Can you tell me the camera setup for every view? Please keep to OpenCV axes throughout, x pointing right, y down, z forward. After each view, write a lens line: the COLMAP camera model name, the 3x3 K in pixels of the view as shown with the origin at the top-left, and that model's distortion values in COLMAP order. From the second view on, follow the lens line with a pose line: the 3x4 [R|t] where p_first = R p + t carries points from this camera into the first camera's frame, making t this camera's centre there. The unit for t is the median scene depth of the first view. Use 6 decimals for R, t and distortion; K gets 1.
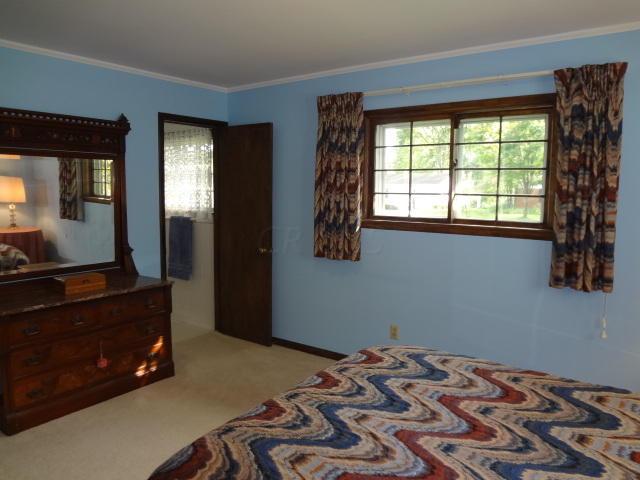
lens RADIAL K [[477.9, 0, 316.4], [0, 477.9, 236.8], [0, 0, 1]] dist [-0.050668, 0.011132]
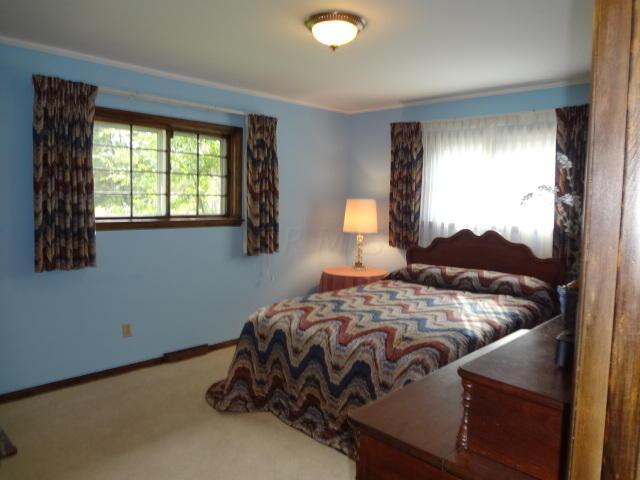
lens RADIAL K [[465.3, 0, 320.0], [0, 465.3, 240.0], [0, 0, 1]] dist [-0.048299, 0.004294]
pose [[0.132897, -0.099477, 0.986125, -0.817087], [0.077132, 0.992971, 0.089772, -0.051943], [-0.988124, 0.064131, 0.139635, 0.484571]]
